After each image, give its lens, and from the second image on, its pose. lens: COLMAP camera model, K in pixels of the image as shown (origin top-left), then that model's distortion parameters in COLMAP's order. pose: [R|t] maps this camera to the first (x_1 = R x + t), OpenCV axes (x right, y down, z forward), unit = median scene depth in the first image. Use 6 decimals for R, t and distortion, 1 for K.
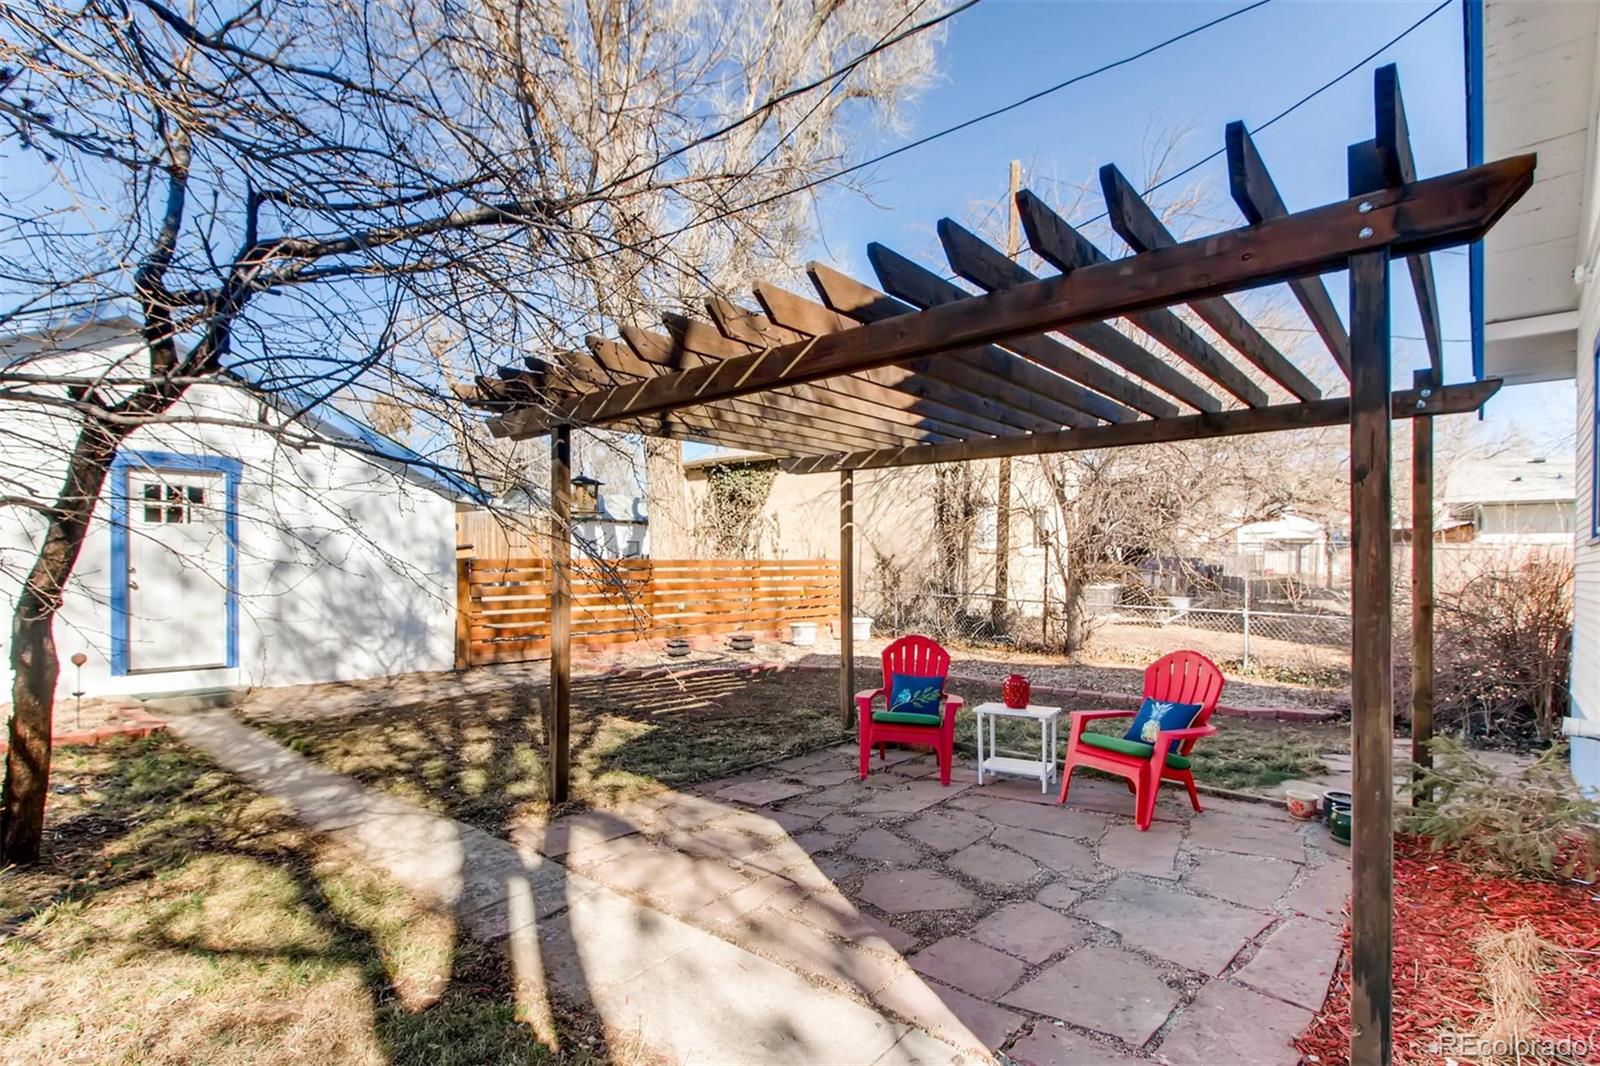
lens RADIAL K [[799.1, 0, 791.5], [0, 799.1, 555.8], [0, 0, 1]] dist [0.024549, -0.000663]
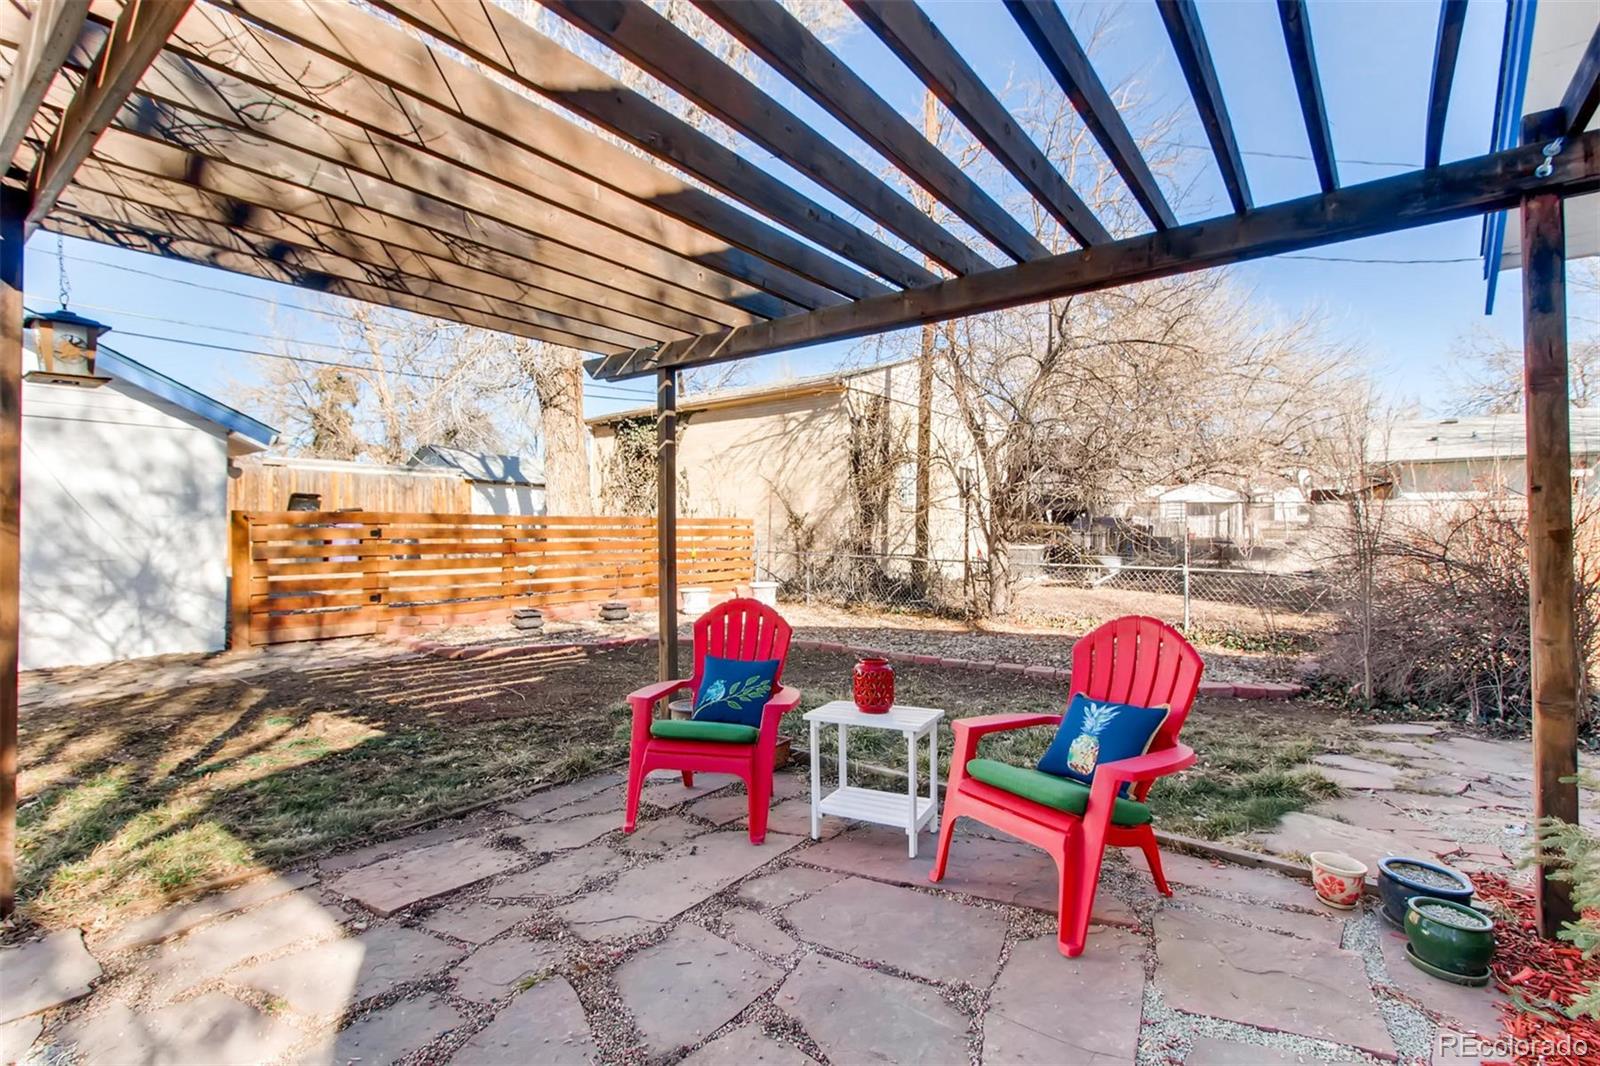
lens RADIAL K [[746.1, 0, 793.7], [0, 746.1, 518.1], [0, 0, 1]] dist [0.025361, -0.014960]
pose [[0.998478, -0.006320, 0.054785, 0.172012], [0.007073, 0.999883, -0.013557, 0.042724], [-0.054693, 0.013924, 0.998406, 0.384633]]
